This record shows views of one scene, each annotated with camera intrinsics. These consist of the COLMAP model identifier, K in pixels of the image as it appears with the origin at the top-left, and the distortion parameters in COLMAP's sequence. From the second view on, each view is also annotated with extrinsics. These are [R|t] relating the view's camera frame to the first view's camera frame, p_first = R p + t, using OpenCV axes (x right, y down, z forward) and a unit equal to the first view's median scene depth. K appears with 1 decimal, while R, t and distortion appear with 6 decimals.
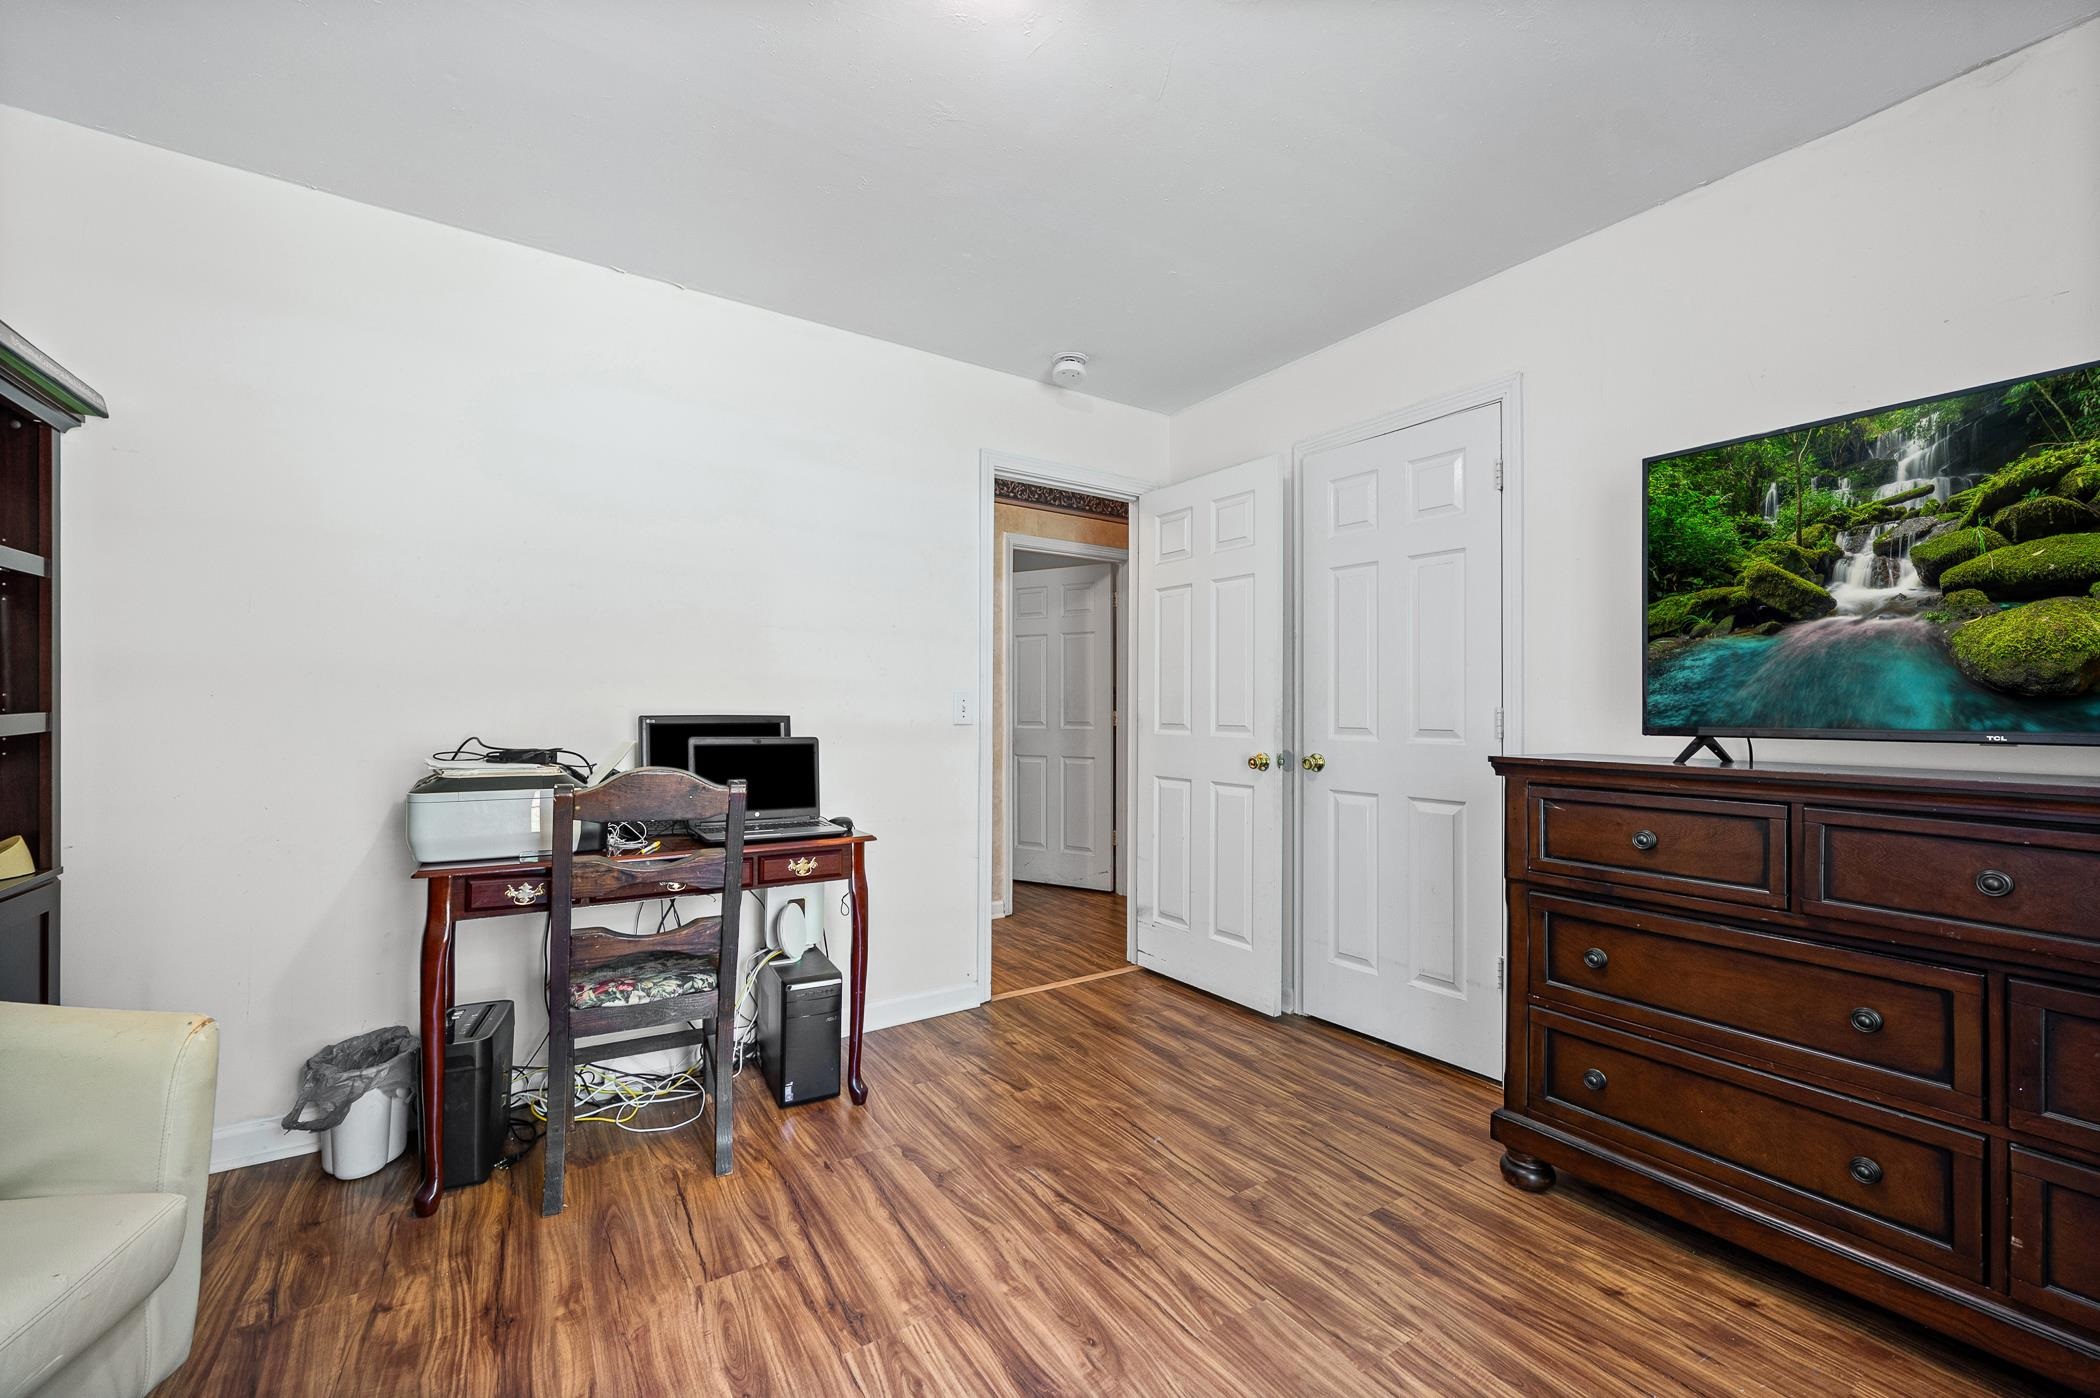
lens RADIAL K [[1117.7, 0, 1290.6], [0, 1117.7, 687.8], [0, 0, 1]] dist [-0.002914, -0.000469]
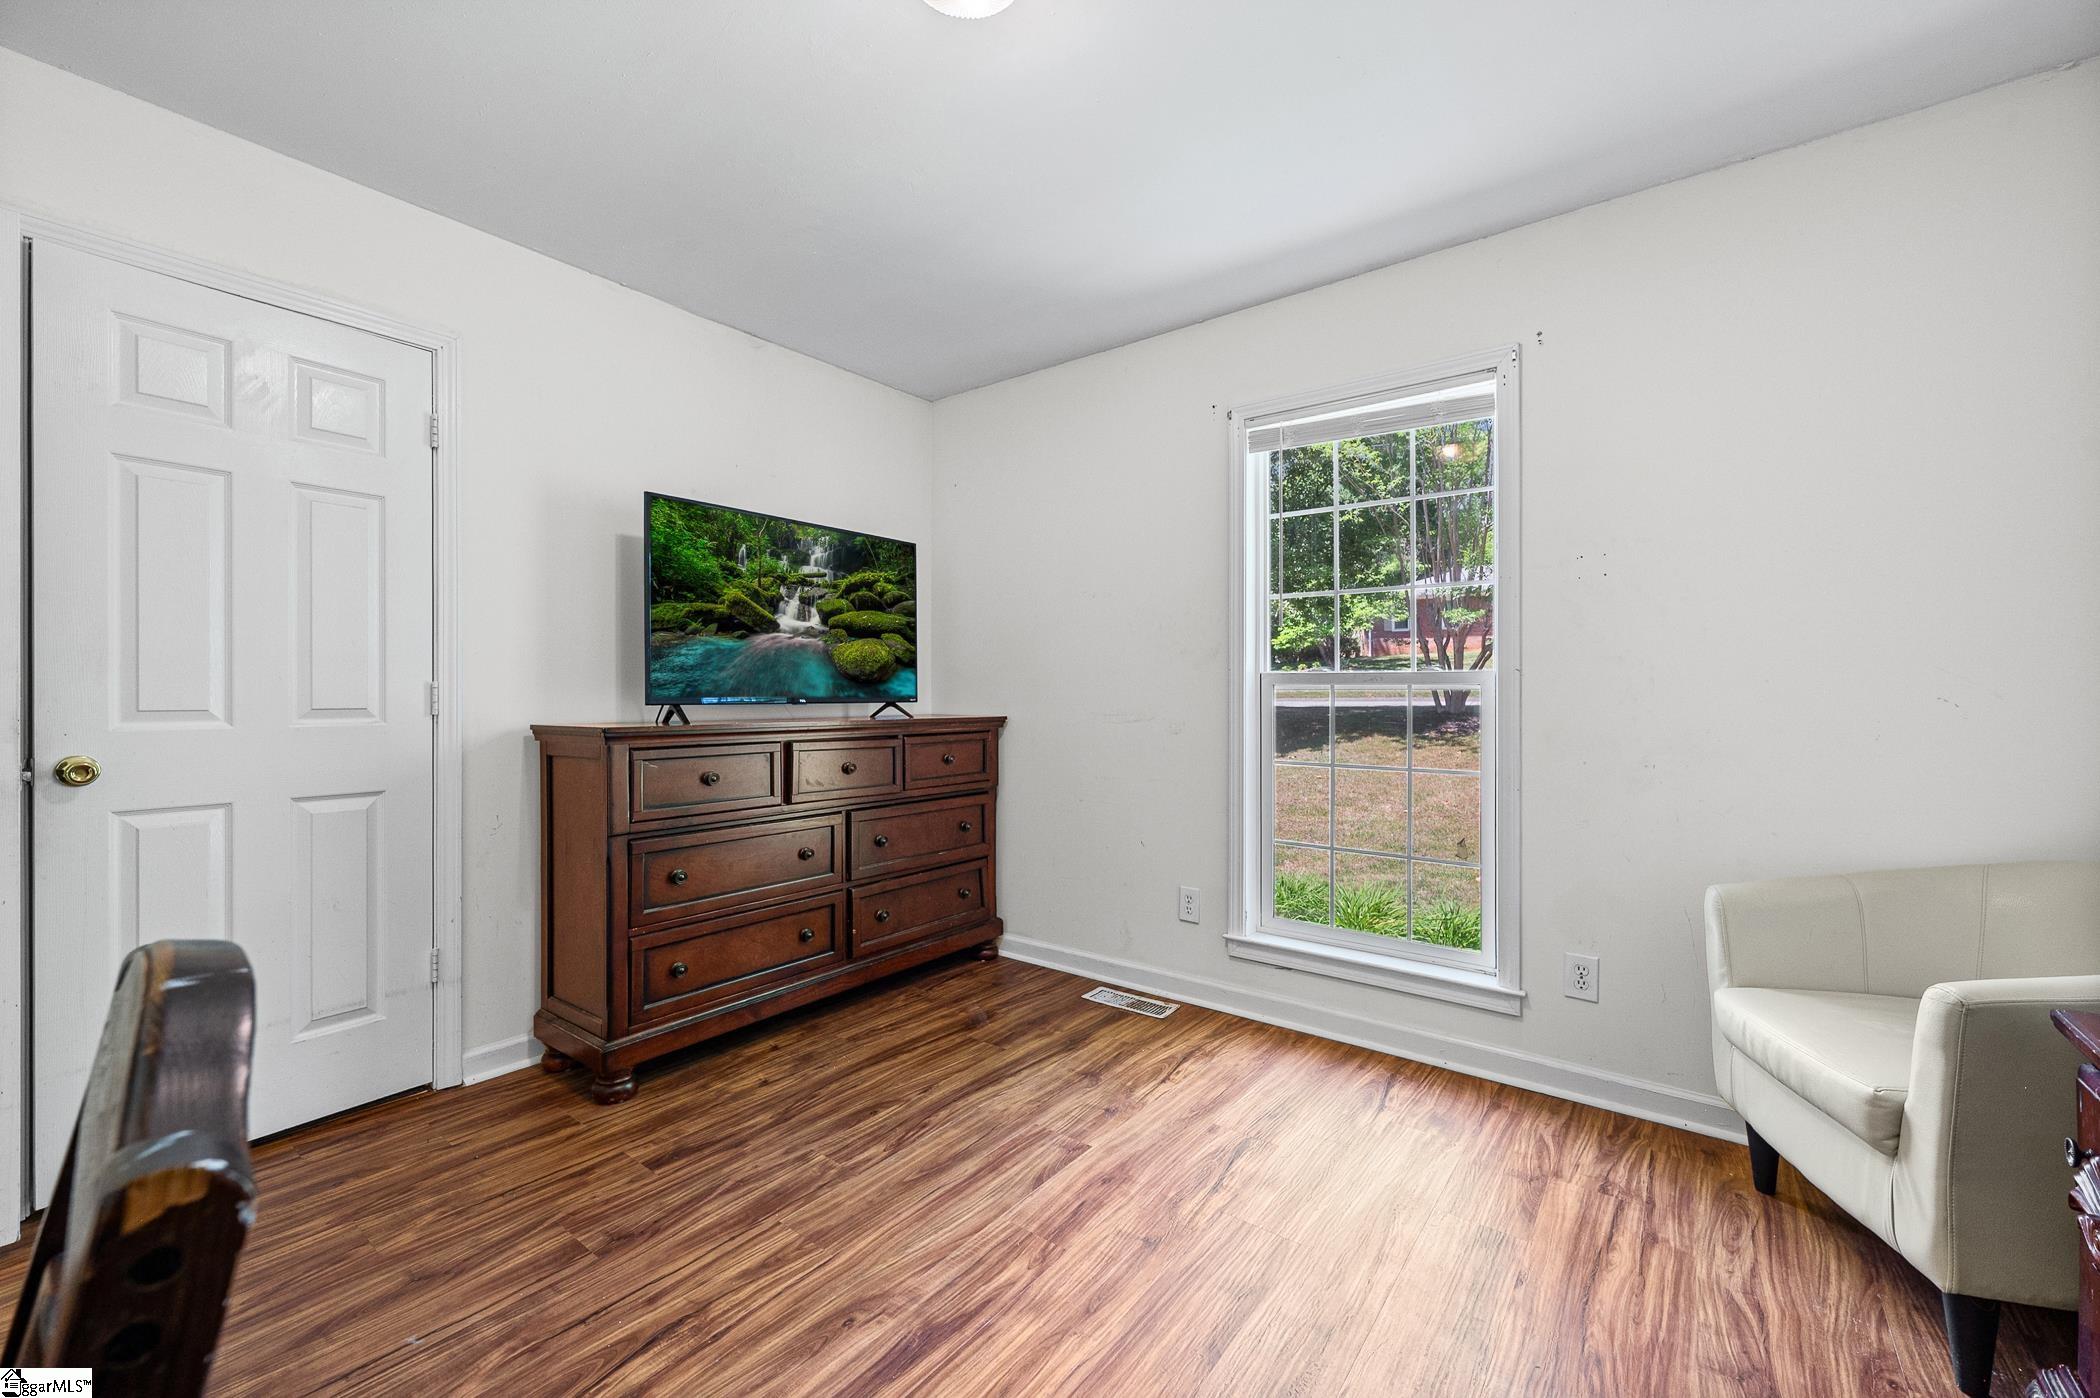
lens RADIAL K [[840.0, 0, 1058.5], [0, 840.0, 689.5], [0, 0, 1]] dist [0.000023, -0.000186]
pose [[-0.334092, 0.001269, 0.942540, -0.872406], [-0.019189, 0.999783, -0.008148, 0.025647], [-0.942345, -0.020809, -0.333995, 1.003930]]
